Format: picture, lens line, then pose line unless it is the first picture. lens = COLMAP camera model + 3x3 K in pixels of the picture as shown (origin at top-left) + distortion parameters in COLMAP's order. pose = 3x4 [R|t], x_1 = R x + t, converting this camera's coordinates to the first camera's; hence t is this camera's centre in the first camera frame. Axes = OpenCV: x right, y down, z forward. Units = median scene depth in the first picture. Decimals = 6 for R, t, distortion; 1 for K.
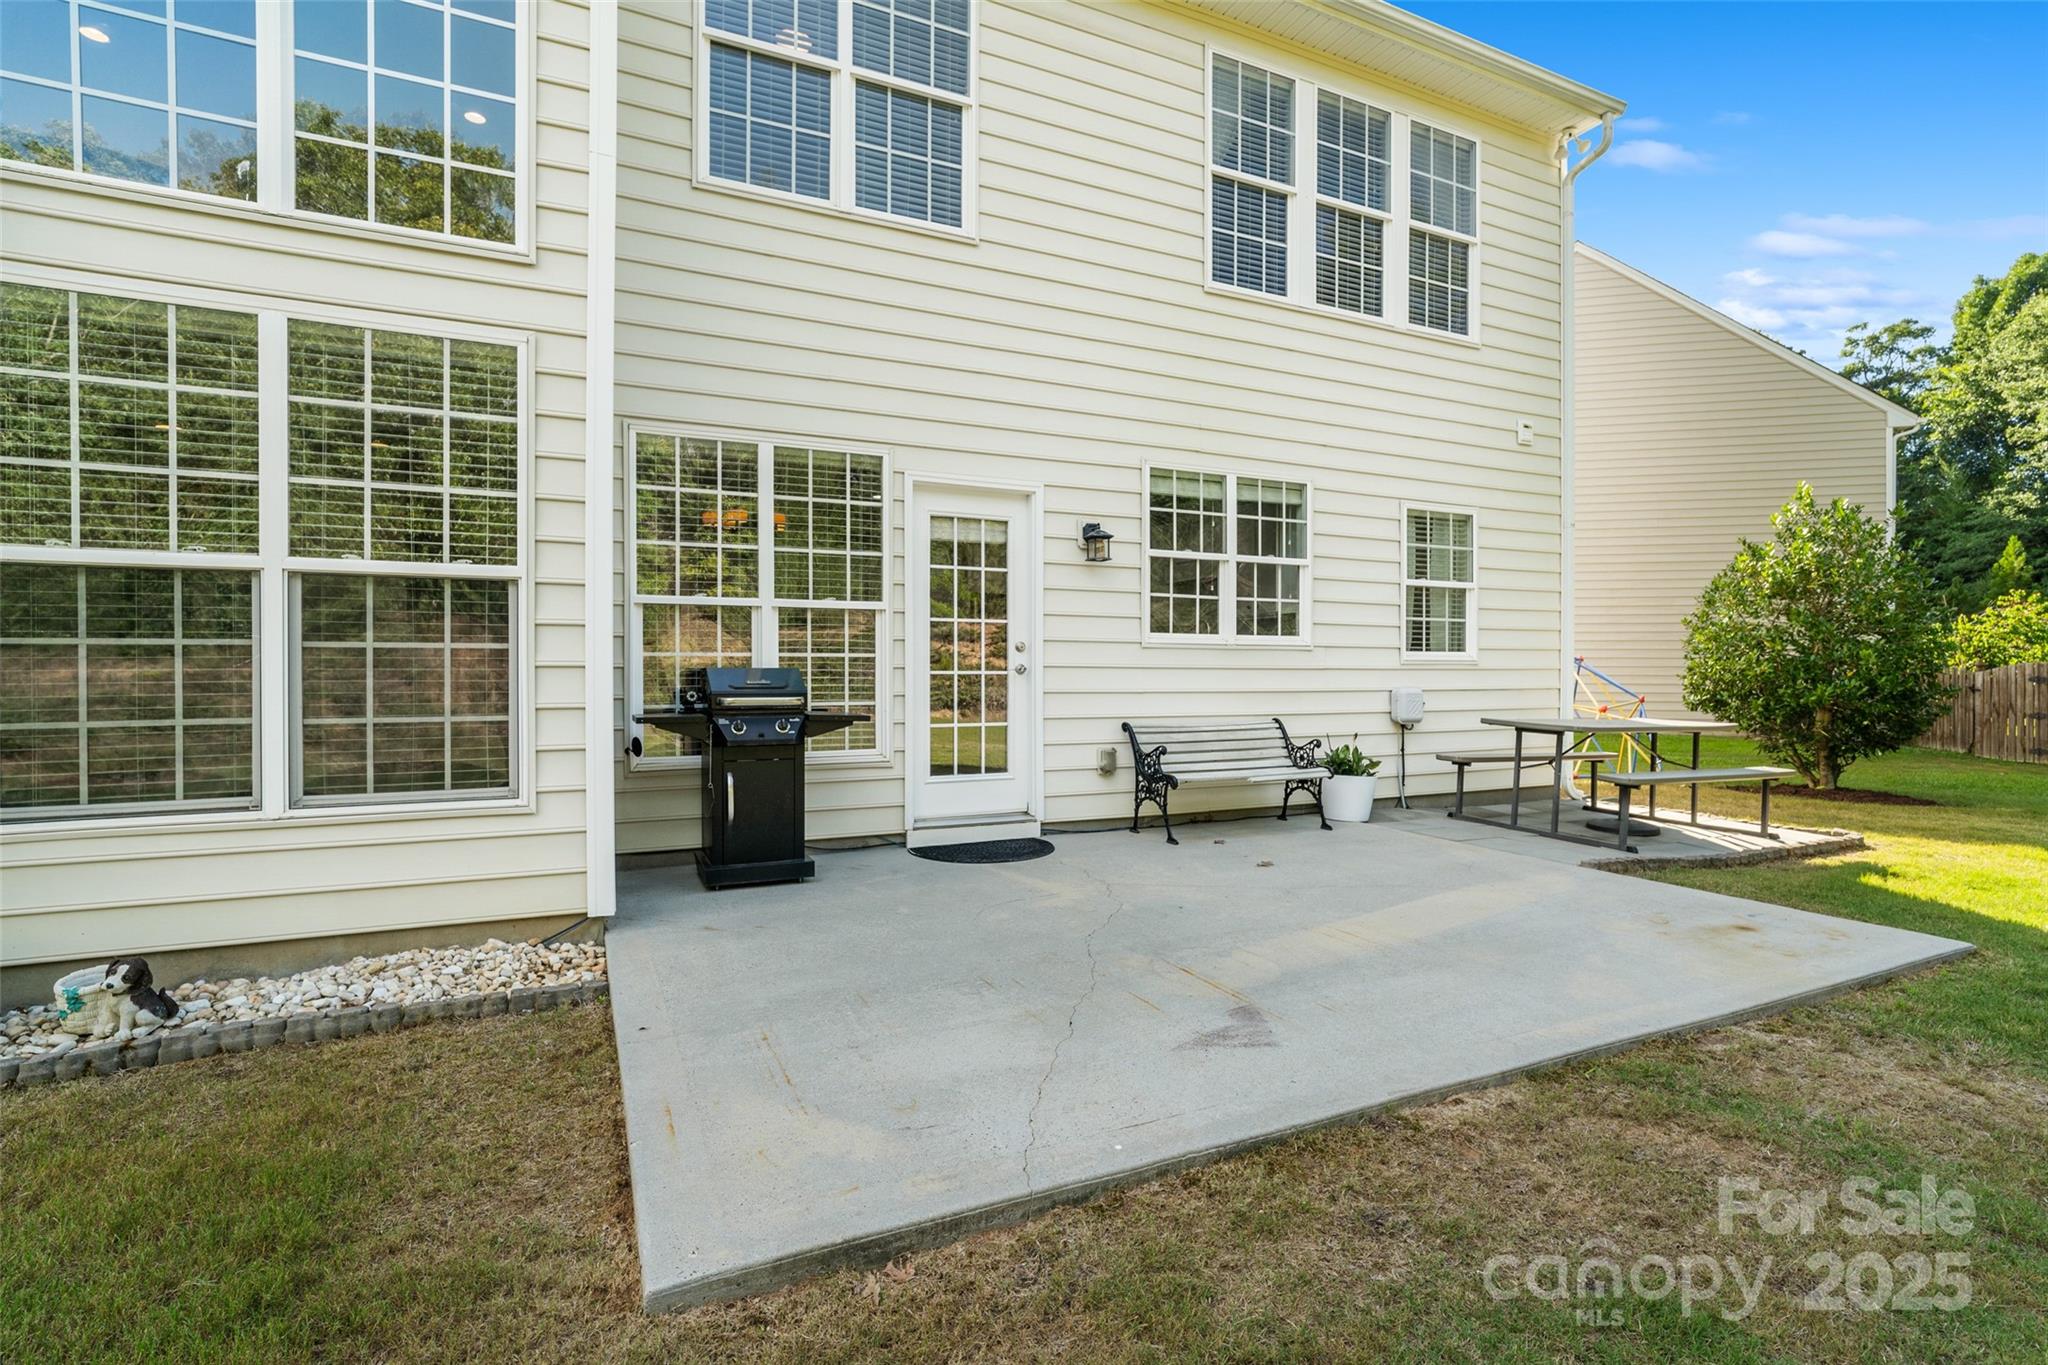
lens RADIAL K [[983.4, 0, 1030.5], [0, 983.4, 676.5], [0, 0, 1]] dist [-0.016177, 0.007656]
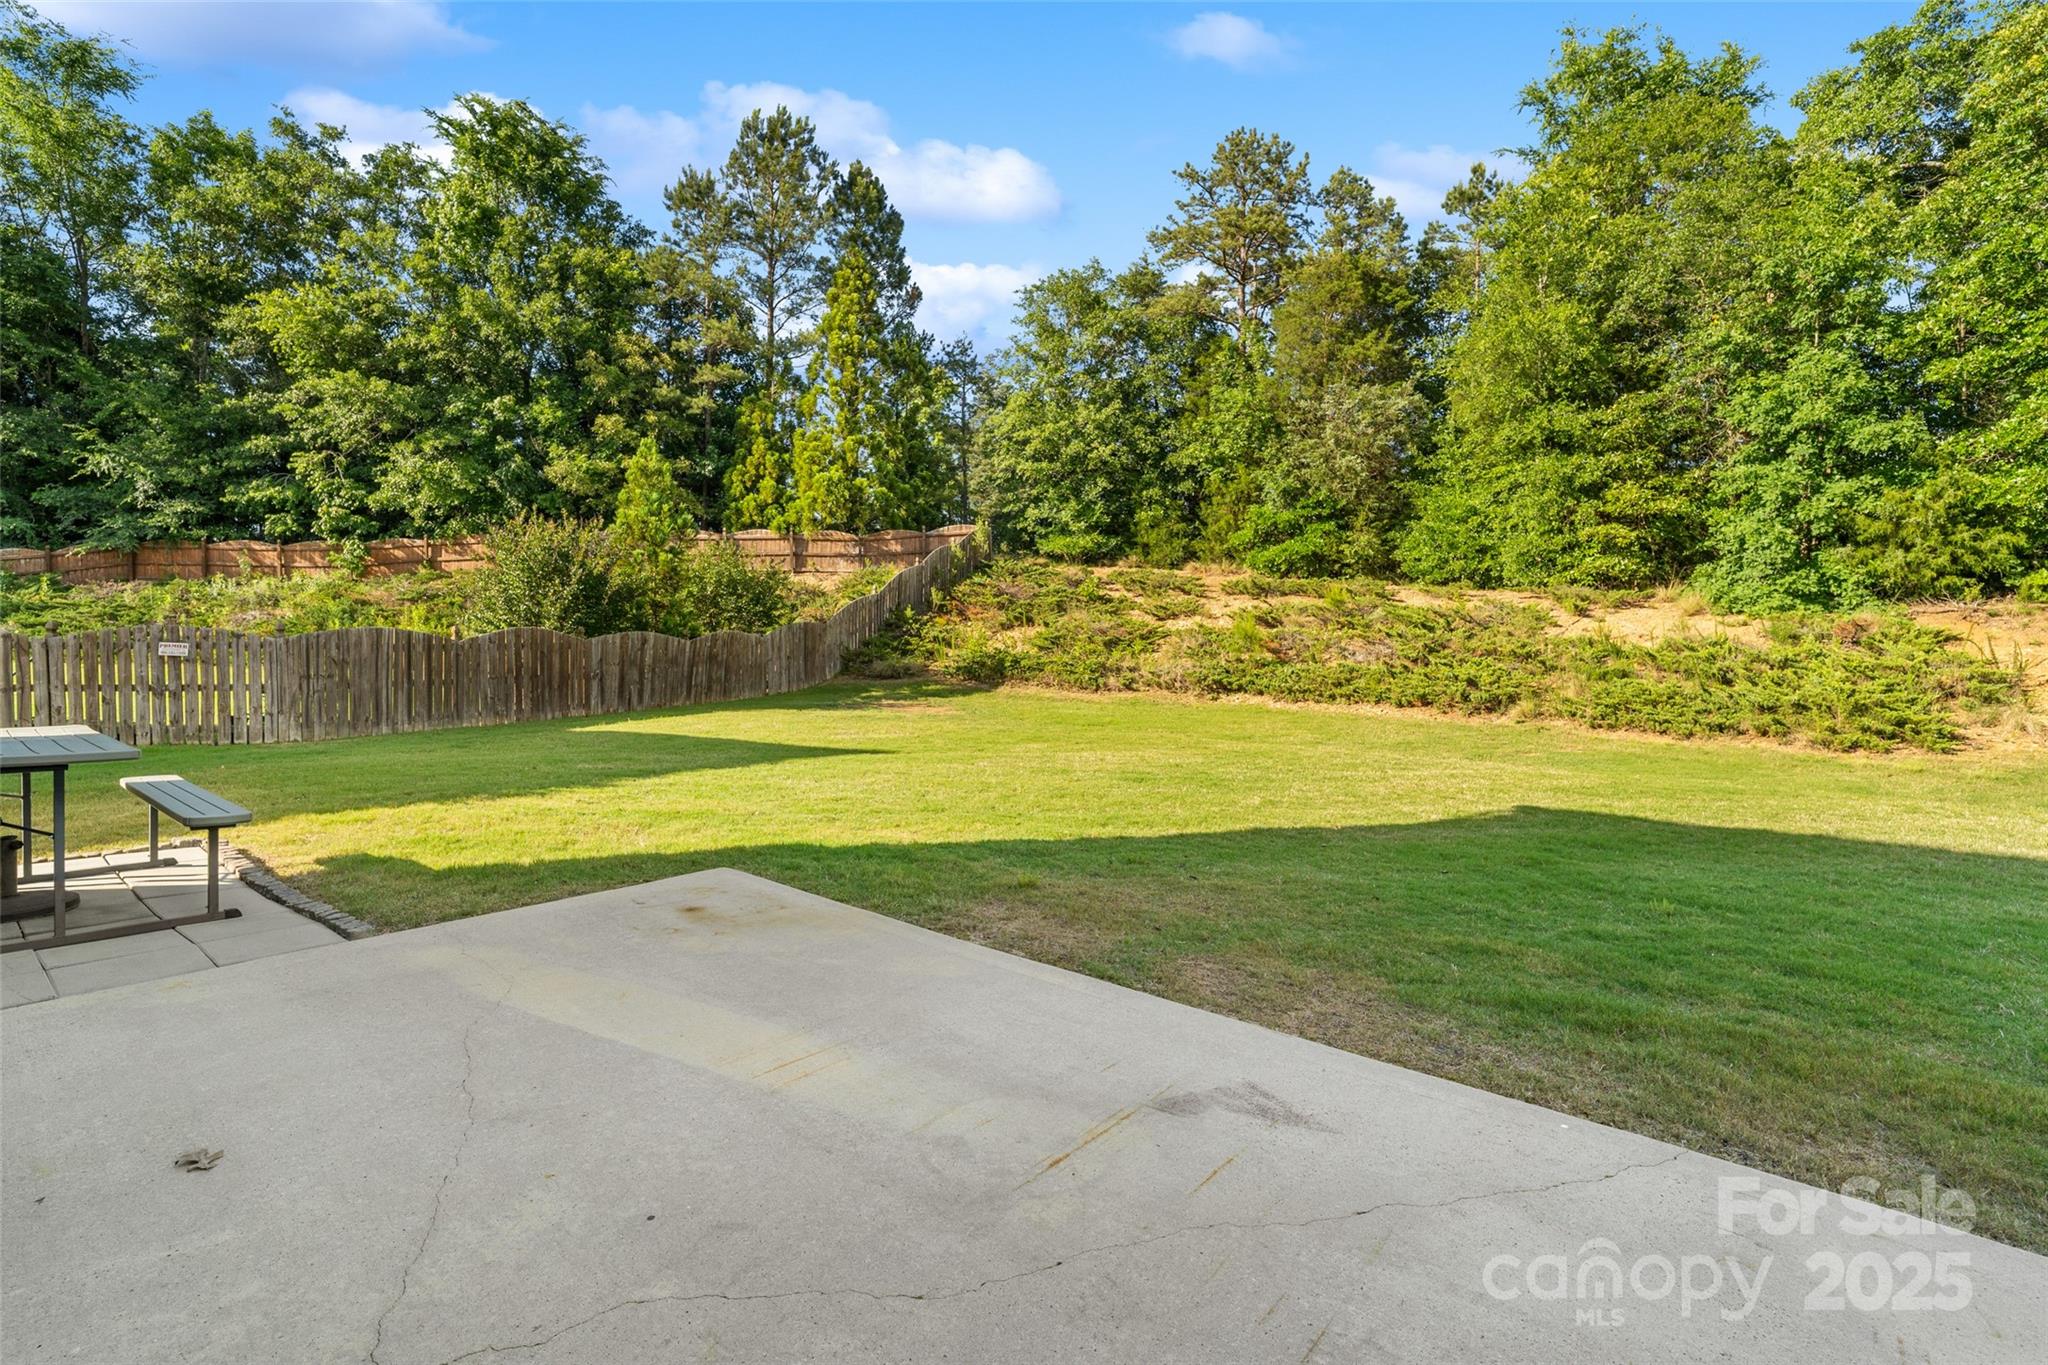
lens RADIAL K [[983.4, 0, 1033.0], [0, 983.4, 683.9], [0, 0, 1]] dist [-0.016177, 0.007656]
pose [[-0.441248, -0.052090, 0.895872, -0.217726], [-0.013099, 0.998581, 0.051610, -0.023749], [-0.897290, 0.011037, -0.441305, 0.723523]]
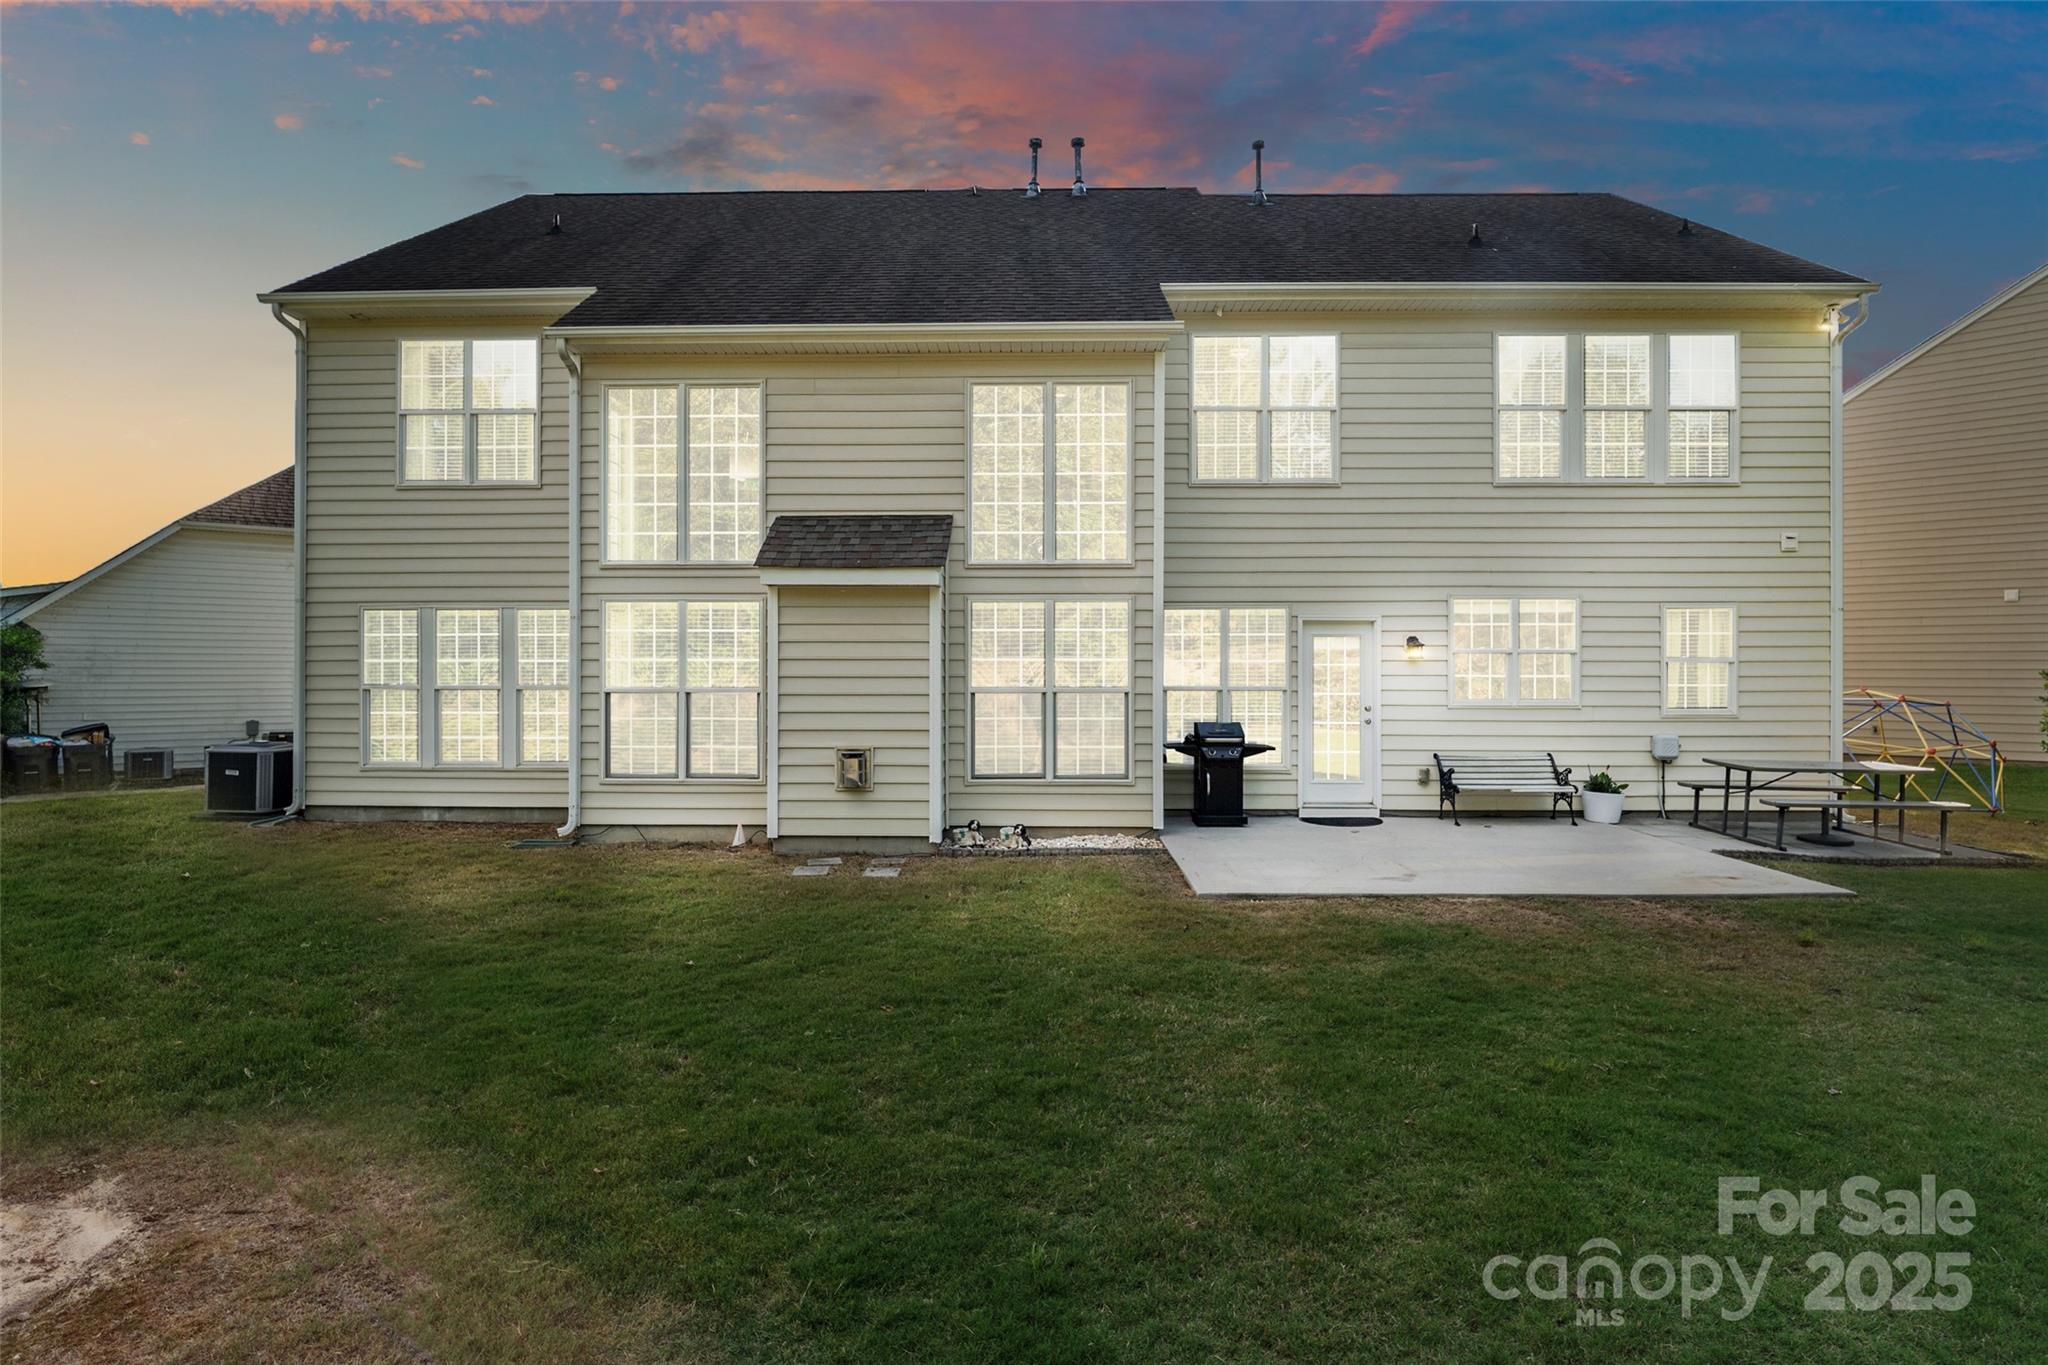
lens RADIAL K [[983.4, 0, 1020.5], [0, 983.4, 674.4], [0, 0, 1]] dist [-0.016177, 0.007656]
pose [[0.895443, 0.000470, -0.445176, 0.216083], [-0.003305, 0.999979, -0.005591, -0.079045], [0.445164, 0.006477, 0.895426, -0.843517]]
